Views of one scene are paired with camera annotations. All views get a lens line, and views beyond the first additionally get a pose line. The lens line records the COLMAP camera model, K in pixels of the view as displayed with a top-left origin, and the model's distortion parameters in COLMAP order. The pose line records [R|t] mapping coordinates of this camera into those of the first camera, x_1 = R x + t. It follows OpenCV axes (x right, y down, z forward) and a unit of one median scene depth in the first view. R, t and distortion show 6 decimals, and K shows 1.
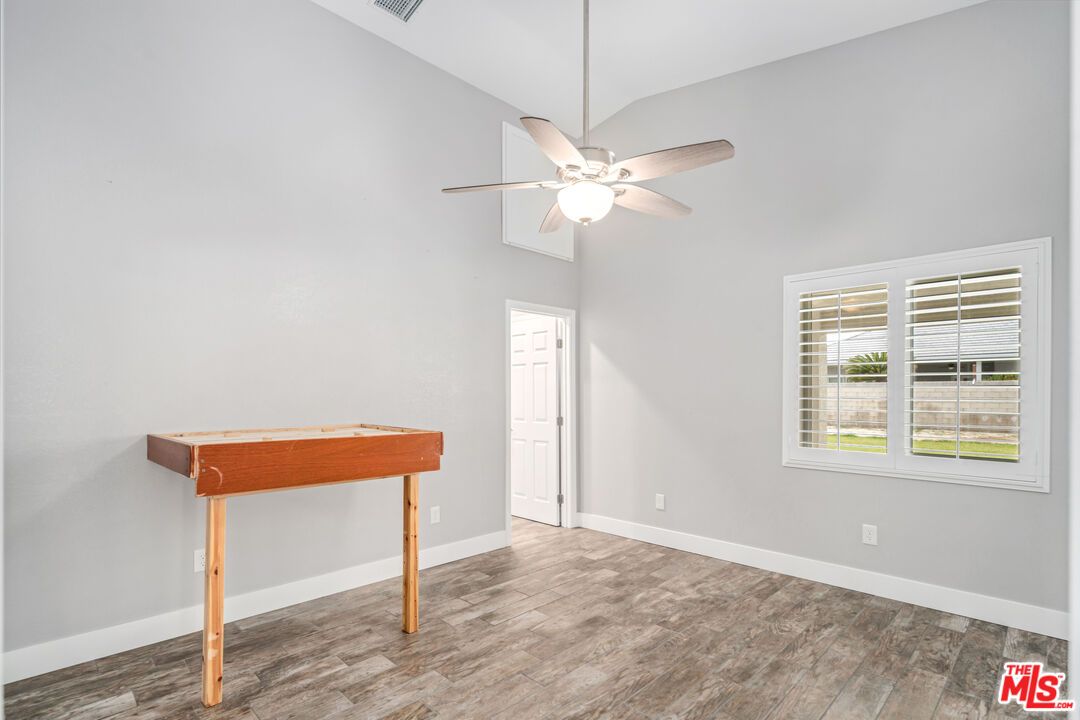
lens RADIAL K [[529.3, 0, 532.1], [0, 529.3, 392.7], [0, 0, 1]] dist [0.010316, -0.001215]
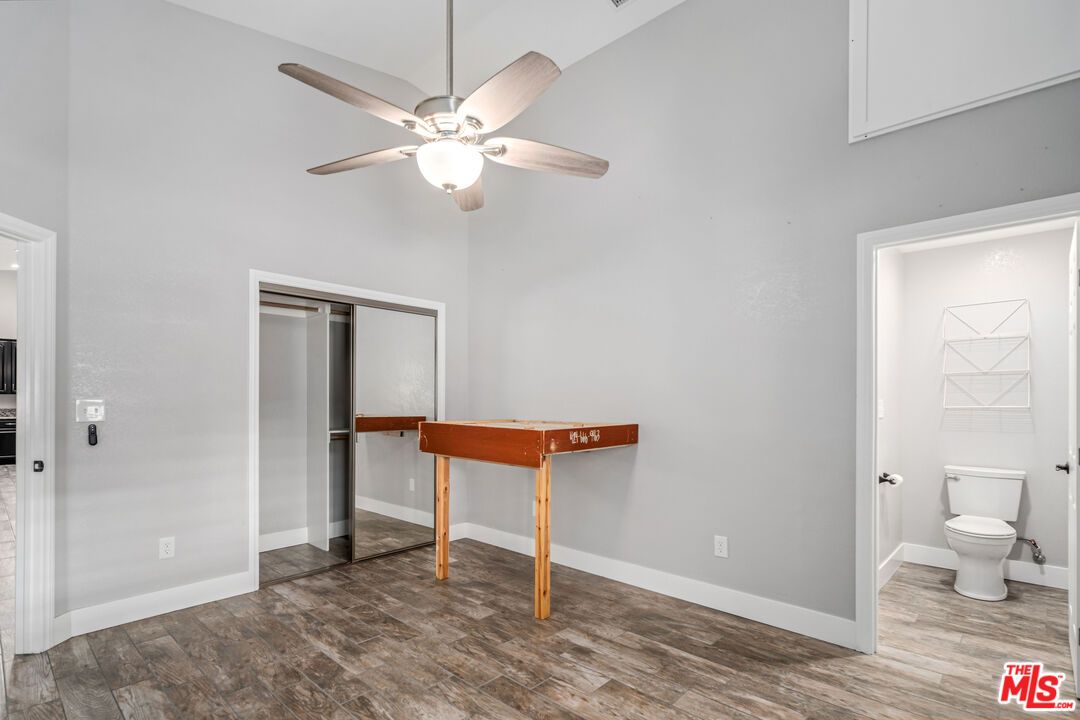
lens RADIAL K [[529.3, 0, 539.6], [0, 529.3, 397.9], [0, 0, 1]] dist [0.010316, -0.001215]
pose [[0.028986, -0.006923, -0.999556, 0.831475], [-0.001379, 0.999975, -0.006966, 0.019884], [0.999579, 0.001580, 0.028976, 0.969611]]
